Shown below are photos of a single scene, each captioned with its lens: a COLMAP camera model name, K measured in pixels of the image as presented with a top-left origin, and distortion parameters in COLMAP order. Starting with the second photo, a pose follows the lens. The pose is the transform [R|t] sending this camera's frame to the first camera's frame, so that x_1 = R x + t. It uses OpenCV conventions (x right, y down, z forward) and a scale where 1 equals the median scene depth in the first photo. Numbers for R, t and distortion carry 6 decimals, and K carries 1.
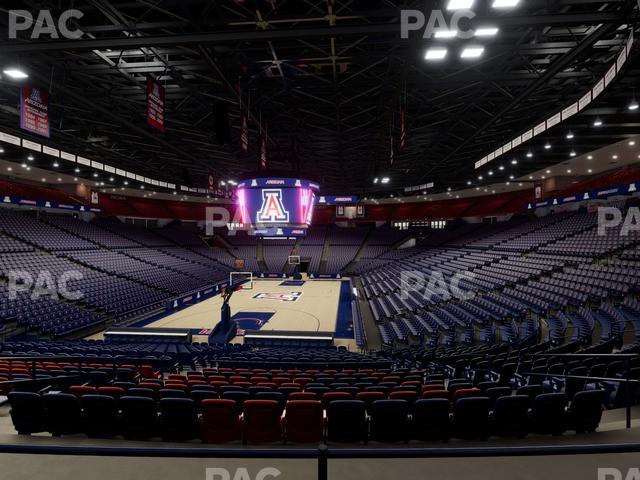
lens RADIAL K [[319.8, 0, 320.0], [0, 319.8, 240.0], [0, 0, 1]] dist [-0.000443, 0.000257]
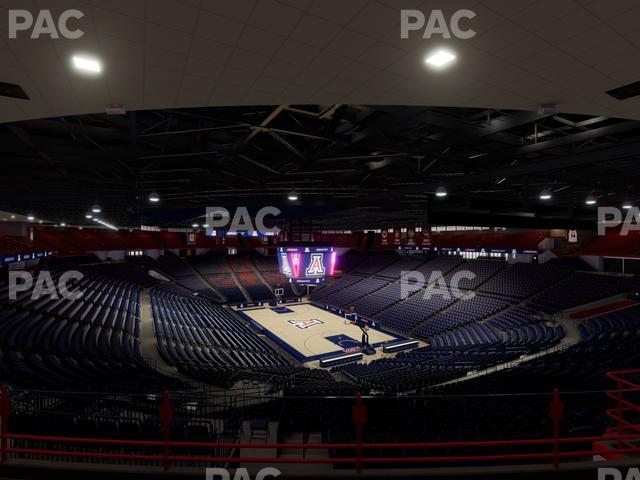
lens RADIAL K [[319.8, 0, 320.0], [0, 319.8, 240.0], [0, 0, 1]] dist [-0.000443, 0.000257]
pose [[0.829917, 0.000177, 0.557887, -0.939488], [-0.000229, 1.000000, 0.000024, -0.213373], [-0.557887, -0.000148, 0.829917, -0.250926]]
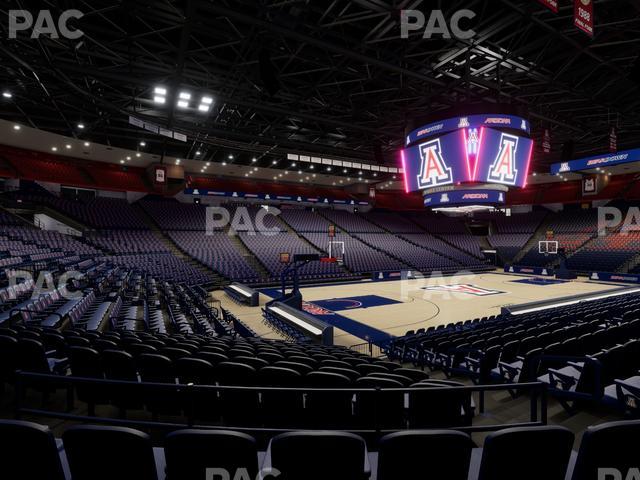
lens RADIAL K [[319.8, 0, 320.0], [0, 319.8, 240.0], [0, 0, 1]] dist [-0.000443, 0.000257]
pose [[0.547567, 0.000497, -0.836761, 0.322243], [-0.000061, 1.000000, 0.000554, 0.068228], [0.836762, -0.000253, 0.547567, 0.358222]]
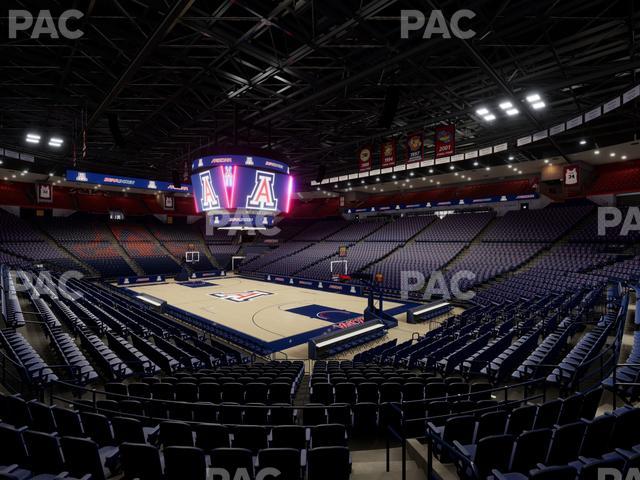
lens RADIAL K [[319.8, 0, 320.0], [0, 319.8, 240.0], [0, 0, 1]] dist [-0.000443, 0.000257]
pose [[0.647909, -0.000180, 0.761718, -0.694400], [-0.000056, 1.000000, 0.000284, 0.027480], [-0.761718, -0.000227, 0.647909, 0.299423]]
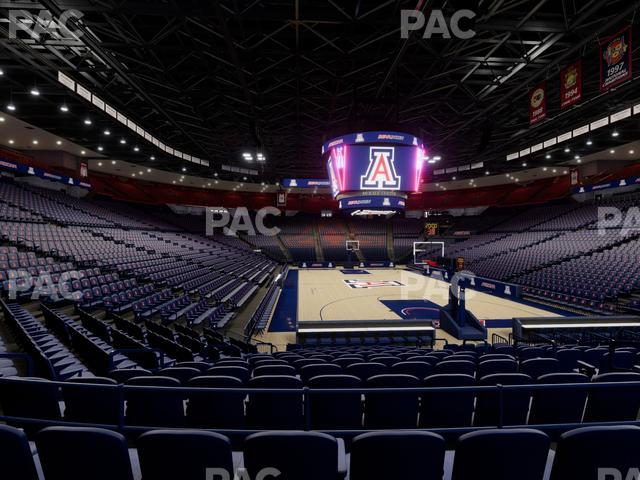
lens RADIAL K [[319.8, 0, 320.0], [0, 319.8, 240.0], [0, 0, 1]] dist [-0.000443, 0.000257]
pose [[0.989354, 0.000089, 0.145532, -0.400736], [-0.000148, 1.000000, 0.000393, 0.068445], [-0.145532, -0.000411, 0.989353, 0.225597]]
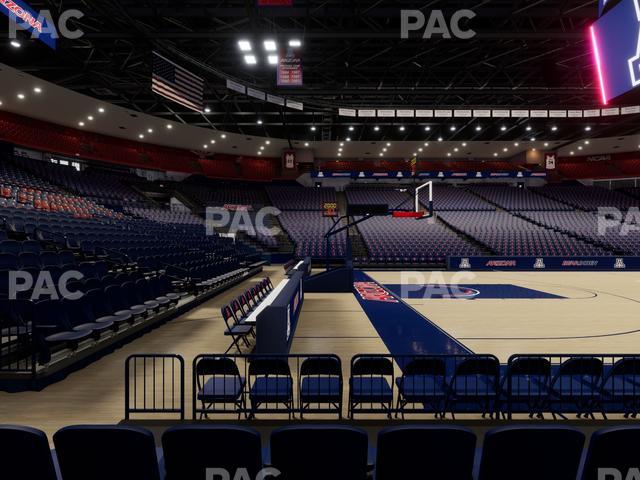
lens RADIAL K [[319.8, 0, 320.0], [0, 319.8, 240.0], [0, 0, 1]] dist [-0.000443, 0.000257]
pose [[0.083580, 0.000089, -0.996501, 0.164616], [0.001531, 0.999999, 0.000218, 0.131708], [0.996500, -0.001544, 0.083580, 0.566178]]
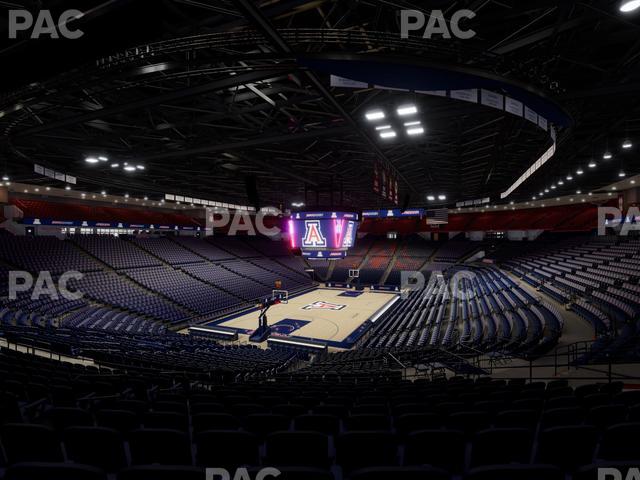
lens RADIAL K [[319.8, 0, 320.0], [0, 319.8, 240.0], [0, 0, 1]] dist [-0.000443, 0.000257]
pose [[0.945765, 0.000454, -0.324851, 0.268161], [-0.000252, 1.000000, 0.000663, -0.080130], [0.324851, -0.000545, 0.945765, -0.157737]]
